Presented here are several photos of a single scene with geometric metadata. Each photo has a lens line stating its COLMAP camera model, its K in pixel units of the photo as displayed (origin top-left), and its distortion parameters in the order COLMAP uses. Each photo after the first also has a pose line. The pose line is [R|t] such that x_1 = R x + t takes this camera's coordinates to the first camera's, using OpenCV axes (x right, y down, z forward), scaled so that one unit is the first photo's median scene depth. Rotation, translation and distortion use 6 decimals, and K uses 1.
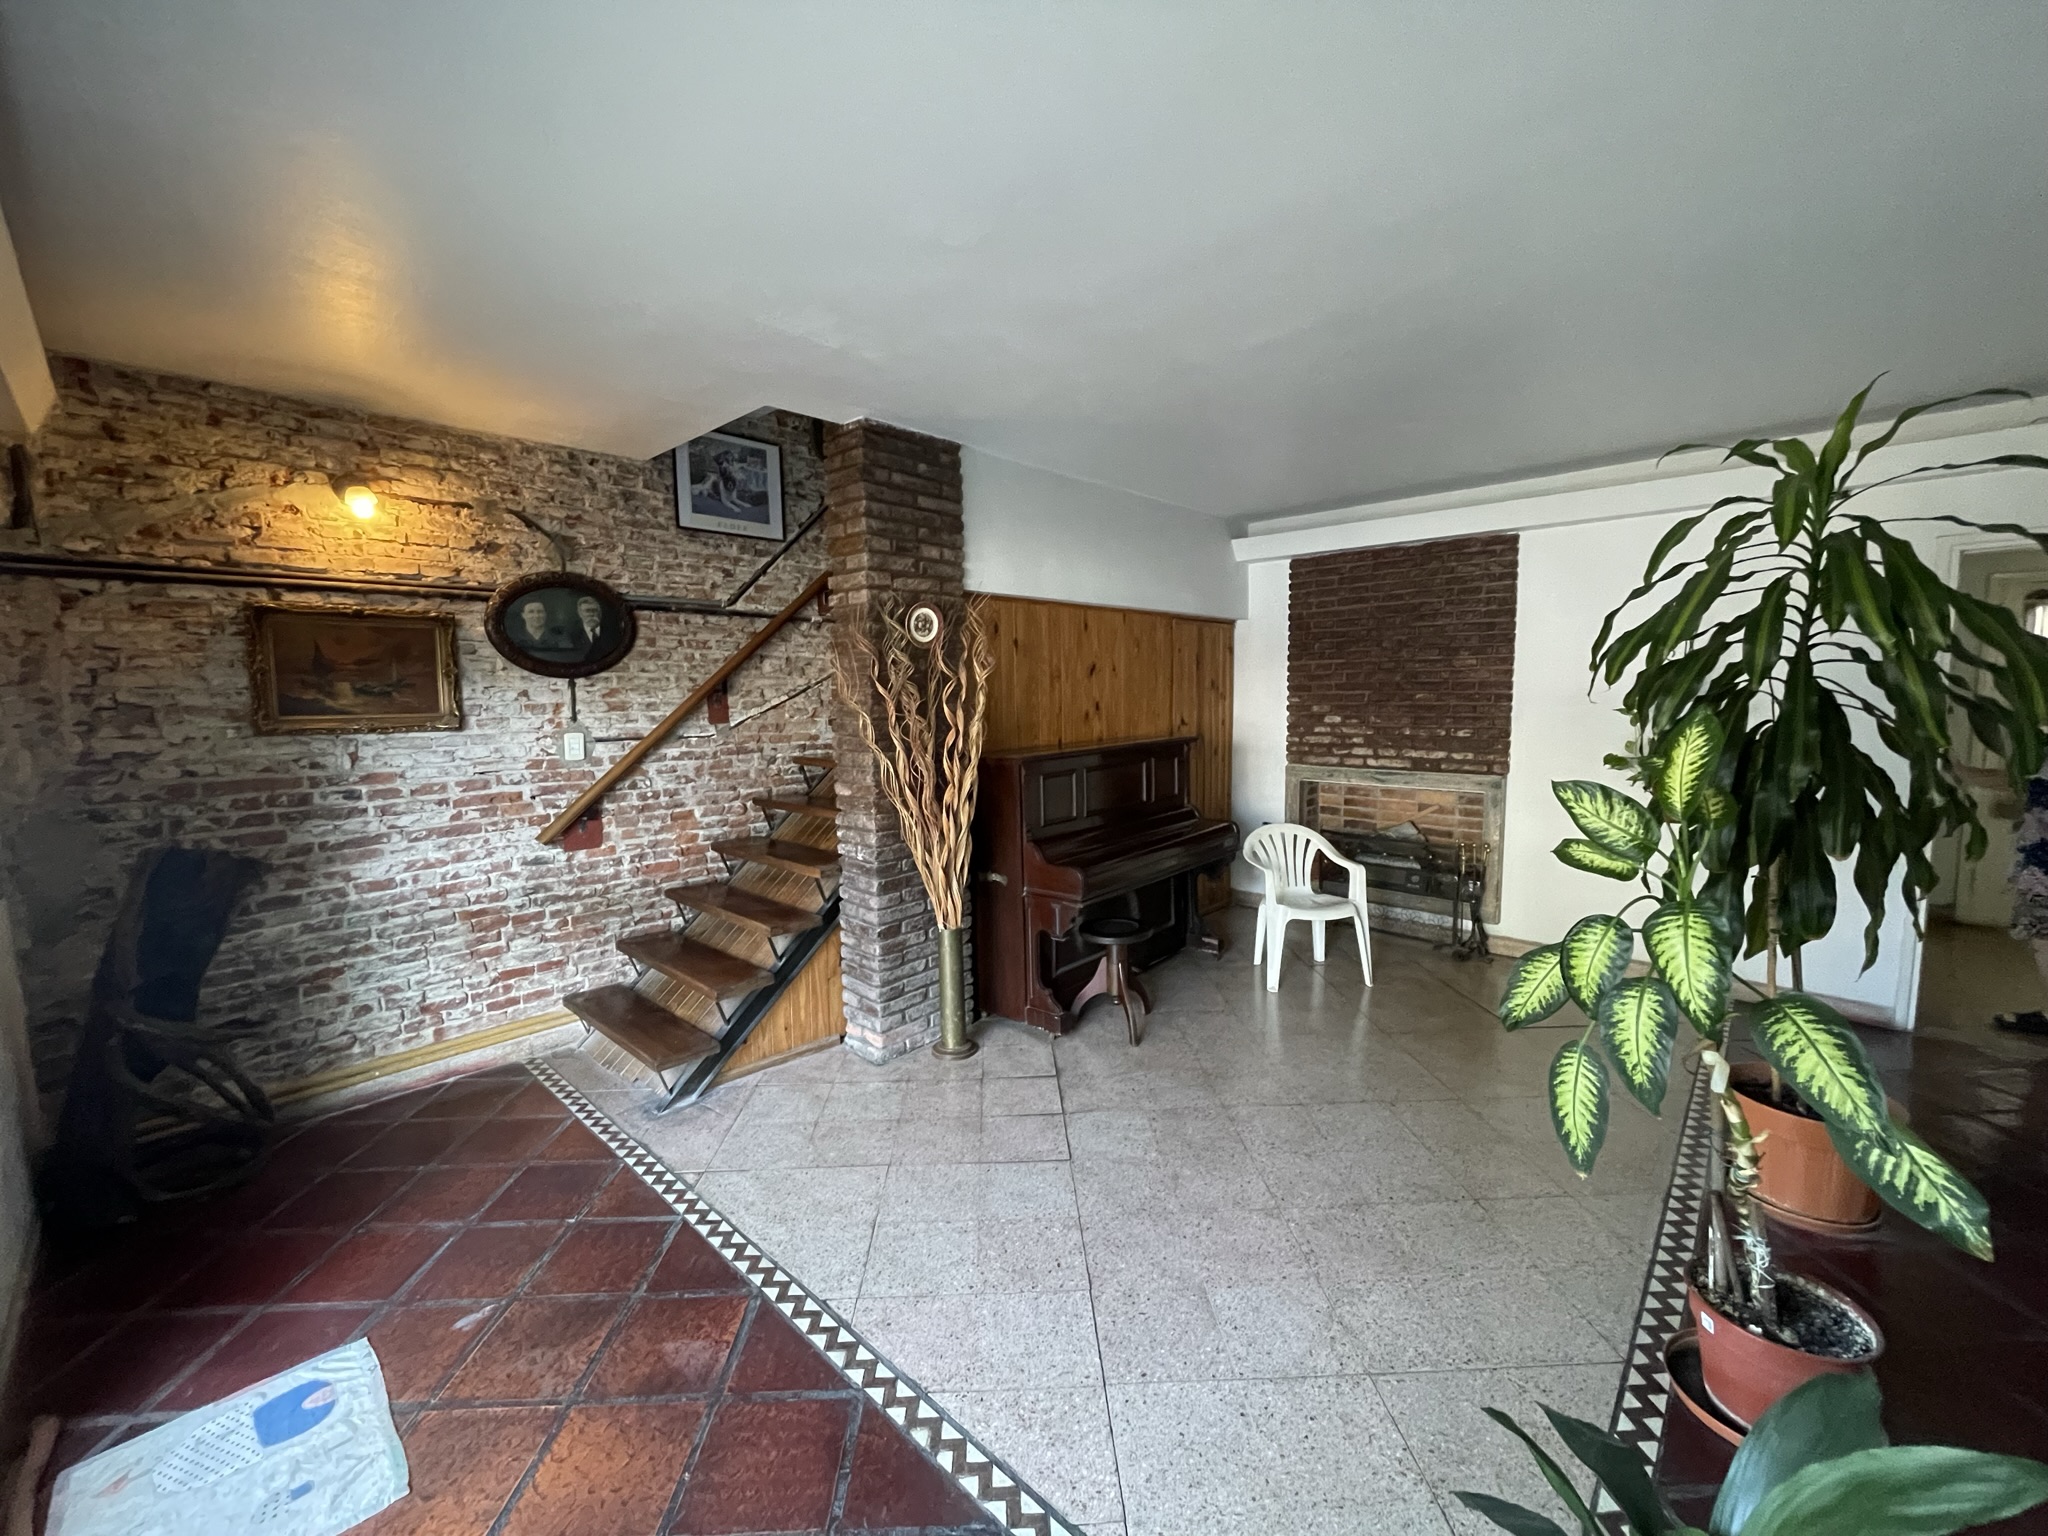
lens RADIAL K [[823.8, 0, 1025.2], [0, 823.8, 768.1], [0, 0, 1]] dist [-0.002409, 0.000456]
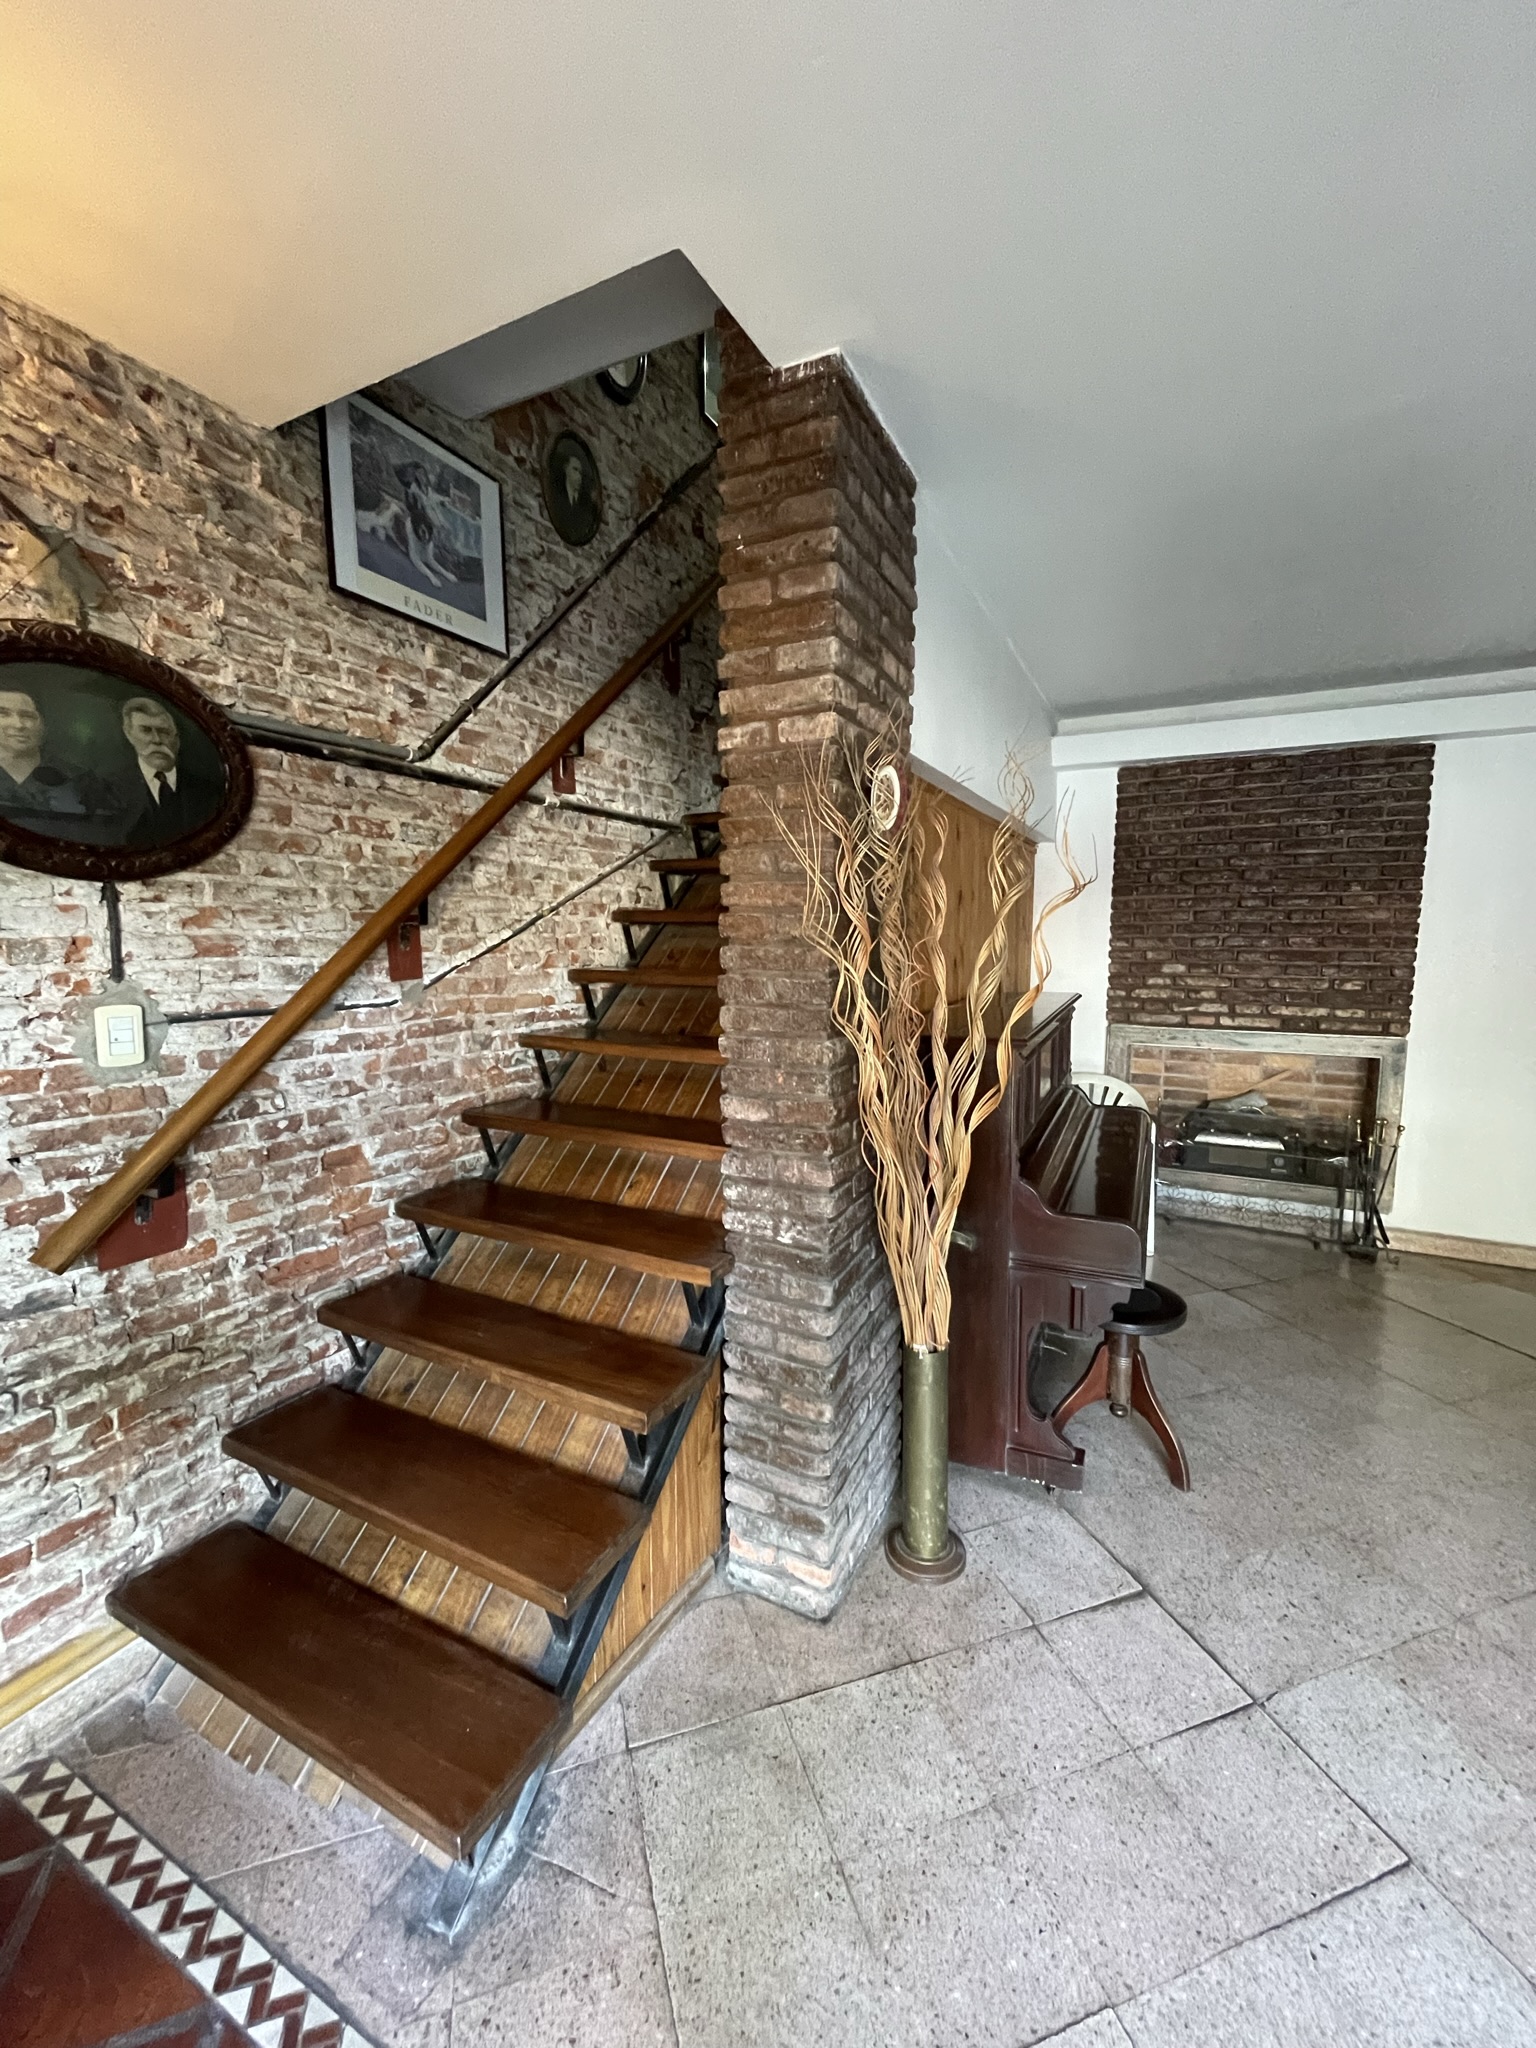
lens RADIAL K [[823.8, 0, 769.0], [0, 823.8, 1027.5], [0, 0, 1]] dist [-0.002409, 0.000456]
pose [[0.961572, -0.020734, 0.273768, -0.314358], [0.016138, 0.999689, 0.019028, -0.031817], [-0.274077, -0.013879, 0.961608, 0.451203]]
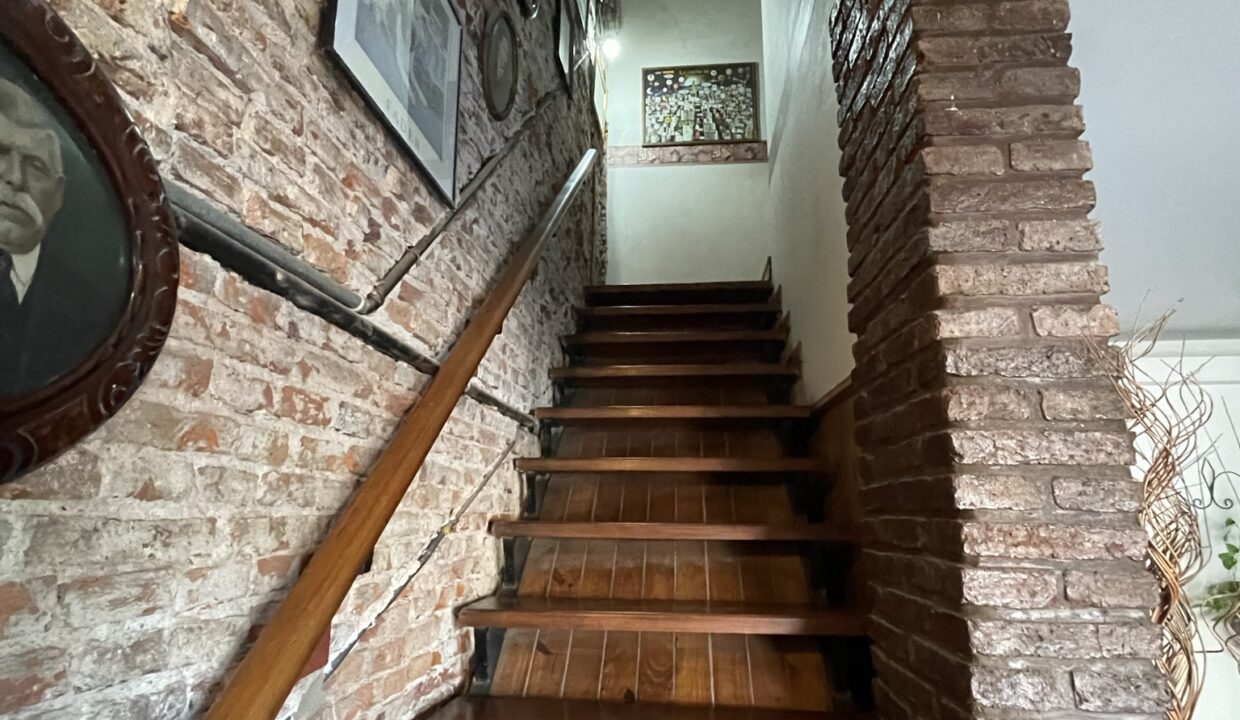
lens RADIAL K [[666.2, 0, 621.2], [0, 666.2, 364.6], [0, 0, 1]] dist [0.007082, -0.001680]
pose [[0.796439, 0.142735, 0.587632, -0.473562], [0.040867, 0.956818, -0.287799, -0.093698], [-0.603336, 0.253230, 0.756214, 0.773046]]
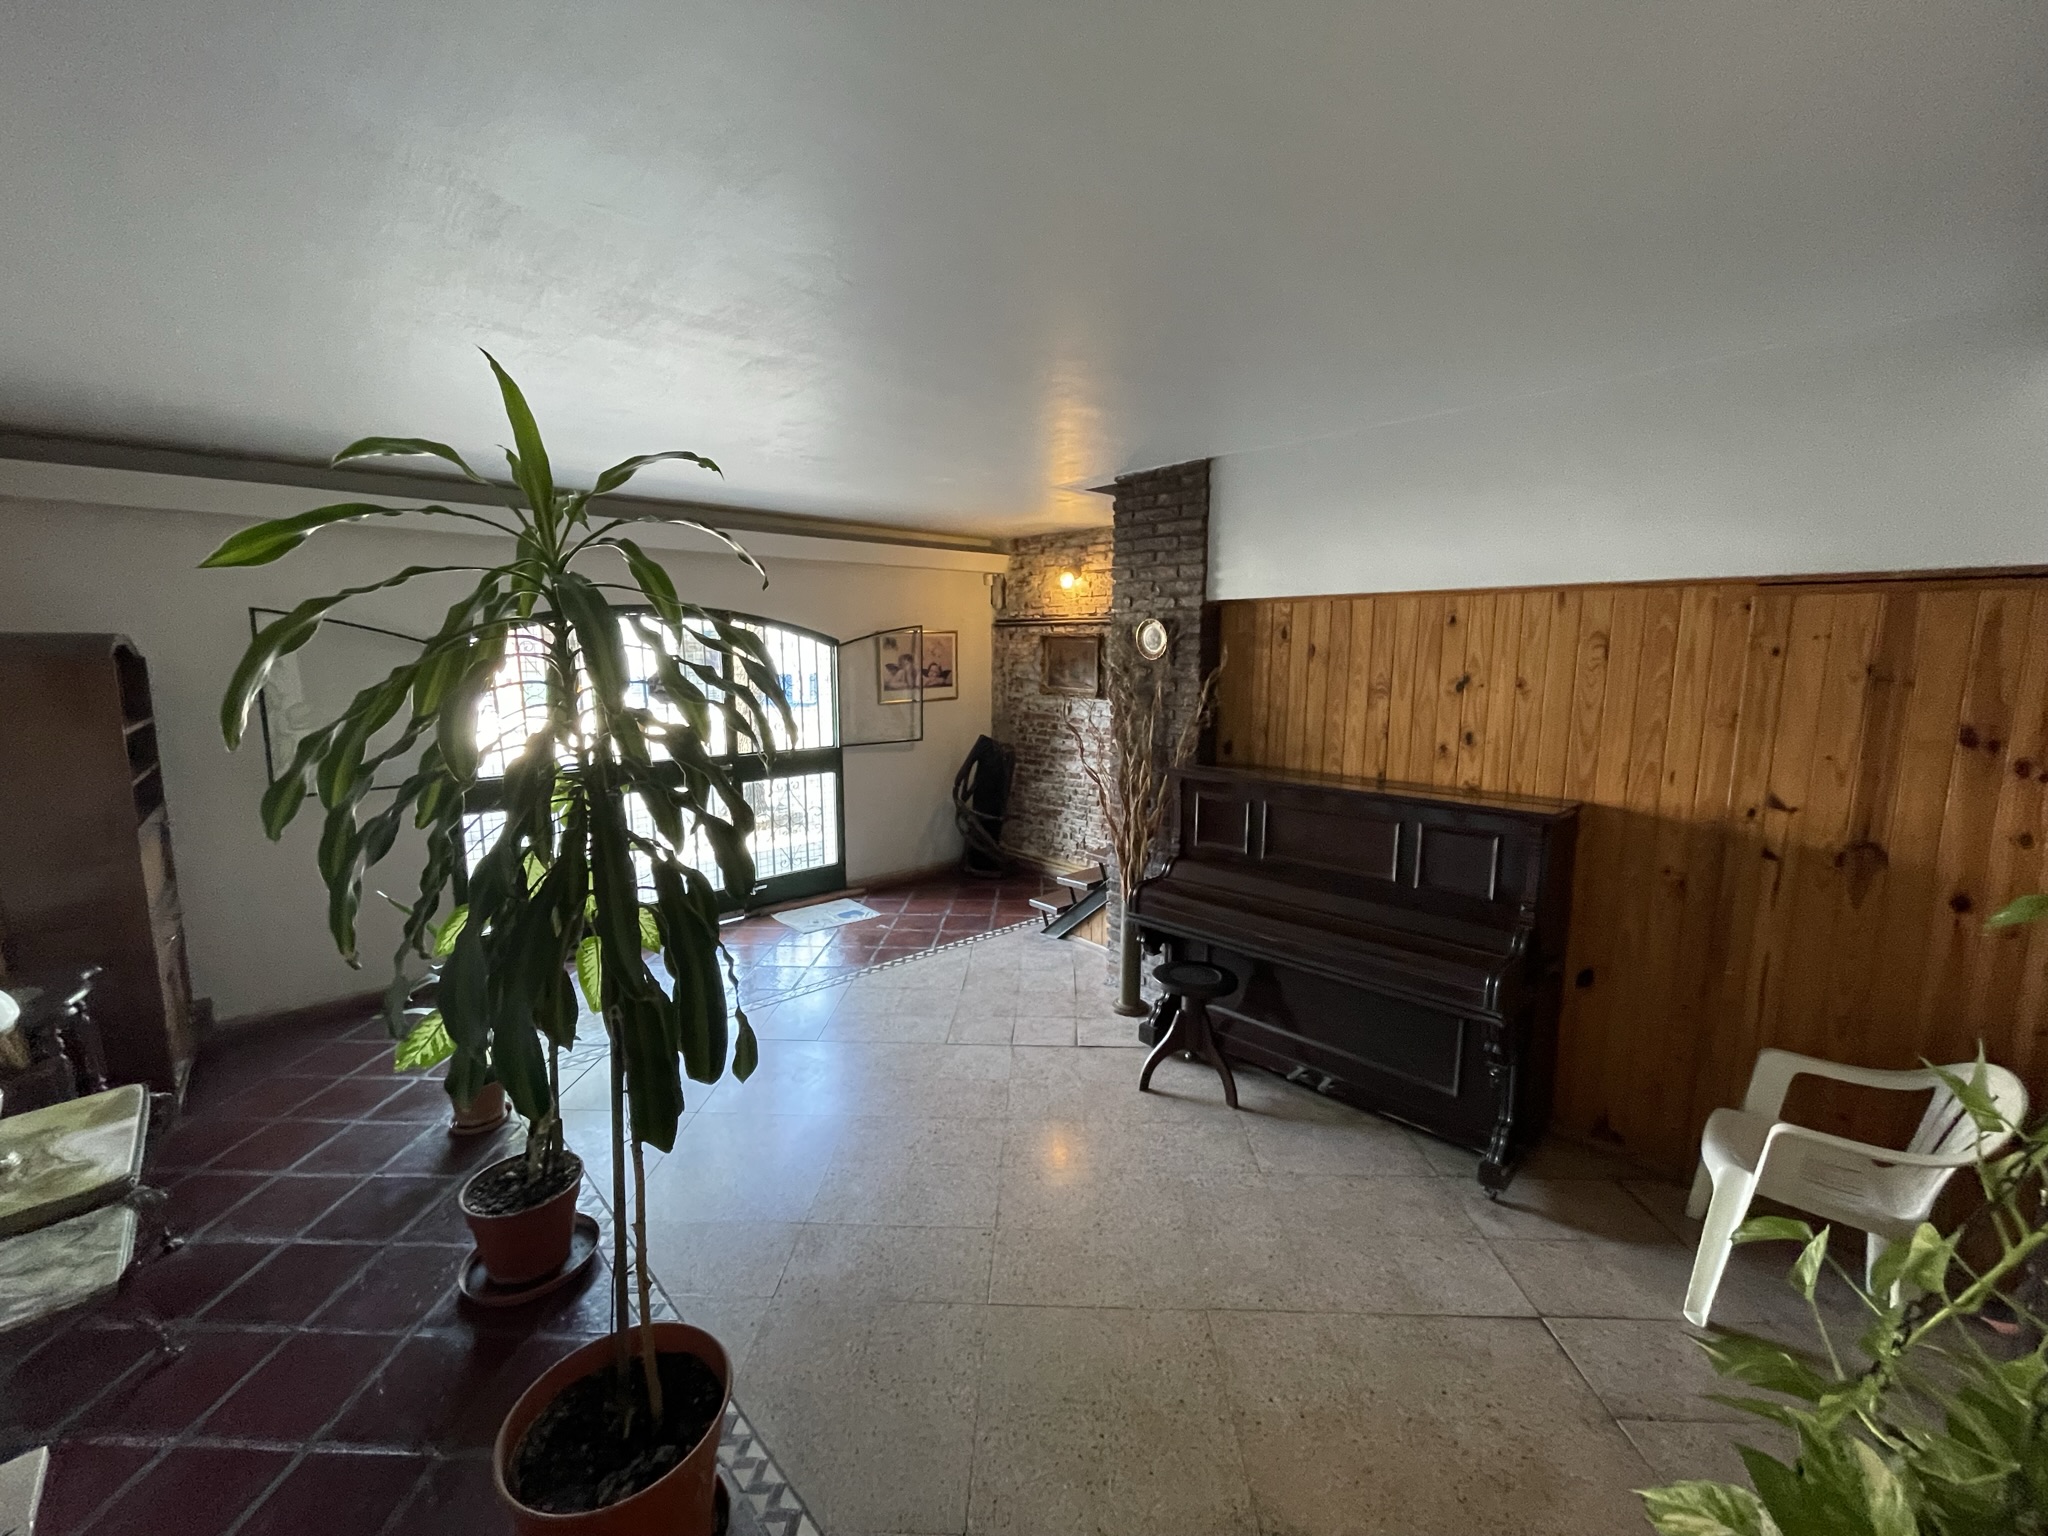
lens RADIAL K [[823.8, 0, 1030.8], [0, 823.8, 769.9], [0, 0, 1]] dist [-0.002409, 0.000456]
pose [[-0.057898, 0.158078, -0.985728, 0.942409], [-0.106052, 0.980823, 0.163521, -0.147883], [0.992674, 0.114006, -0.040023, 0.812138]]
